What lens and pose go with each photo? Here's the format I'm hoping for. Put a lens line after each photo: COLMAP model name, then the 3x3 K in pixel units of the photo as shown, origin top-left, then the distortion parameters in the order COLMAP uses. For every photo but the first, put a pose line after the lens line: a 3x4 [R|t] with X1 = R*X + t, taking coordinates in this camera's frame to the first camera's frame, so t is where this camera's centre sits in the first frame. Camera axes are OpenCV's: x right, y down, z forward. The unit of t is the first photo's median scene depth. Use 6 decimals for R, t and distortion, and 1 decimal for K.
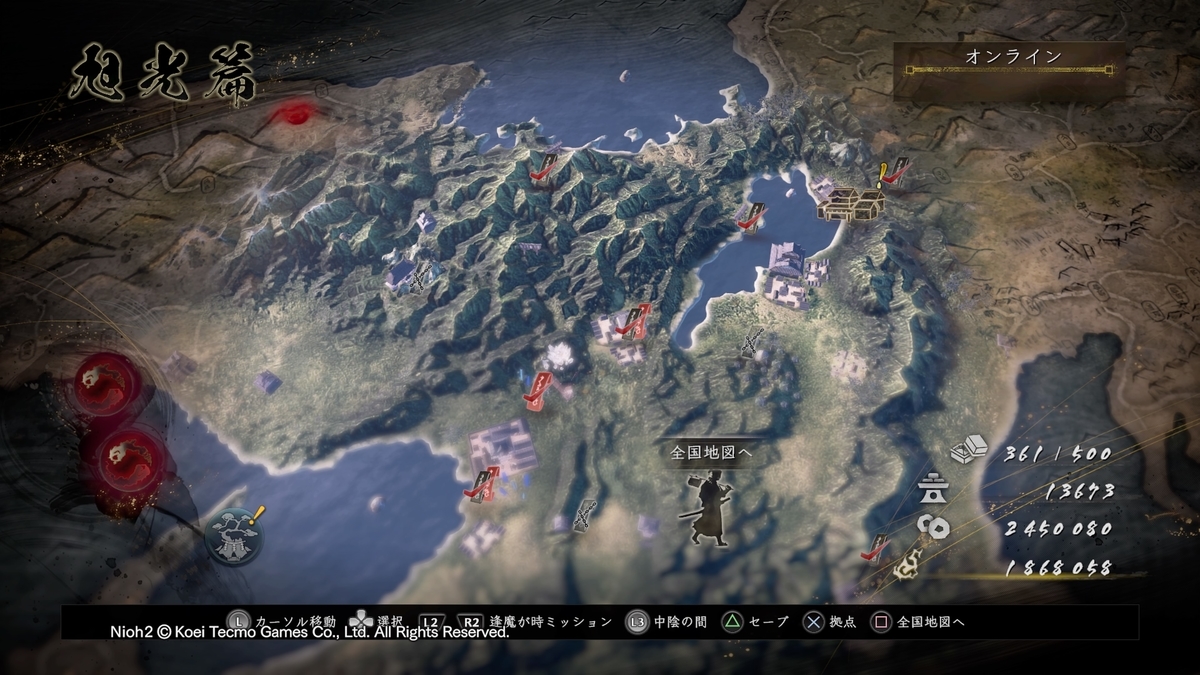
lens RADIAL K [[643.7, 0, 600.0], [0, 643.7, 334.0], [0, 0, 1]] dist [-0.002955, 0.002009]
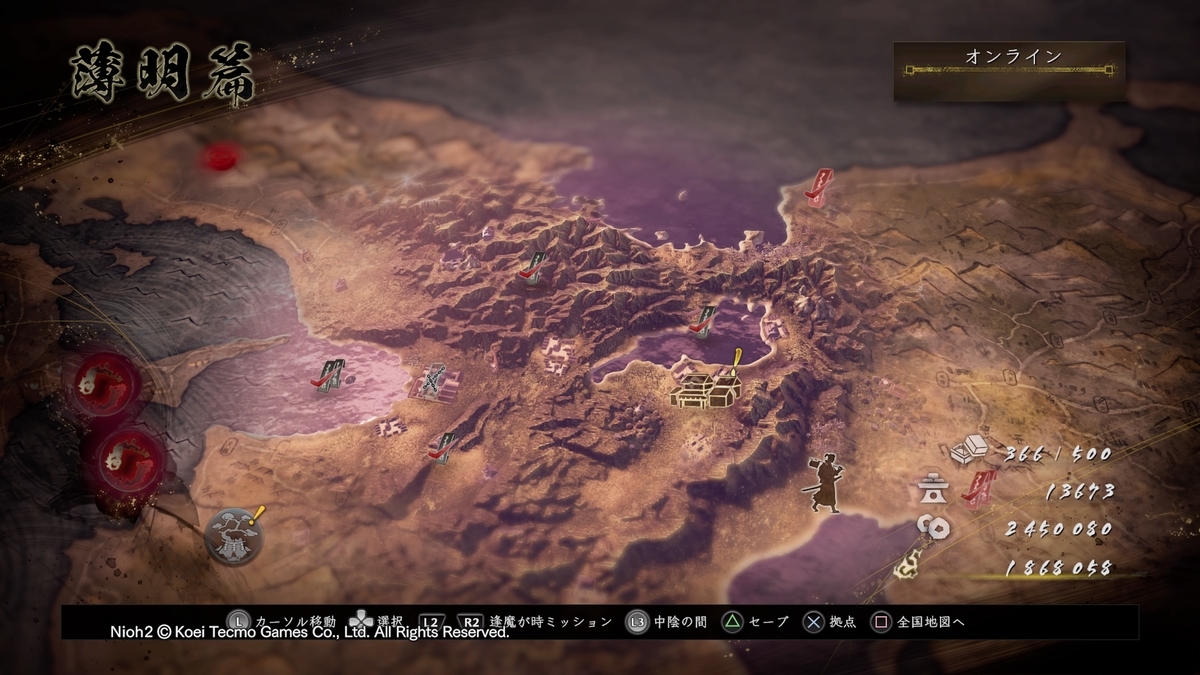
lens RADIAL K [[643.7, 0, 602.5], [0, 643.7, 338.2], [0, 0, 1]] dist [-0.002955, 0.002009]
pose [[0.871154, 0.394216, -0.292718, 0.475281], [-0.436259, 0.895001, -0.093009, 0.055468], [0.225317, 0.208726, 0.951665, -0.251691]]
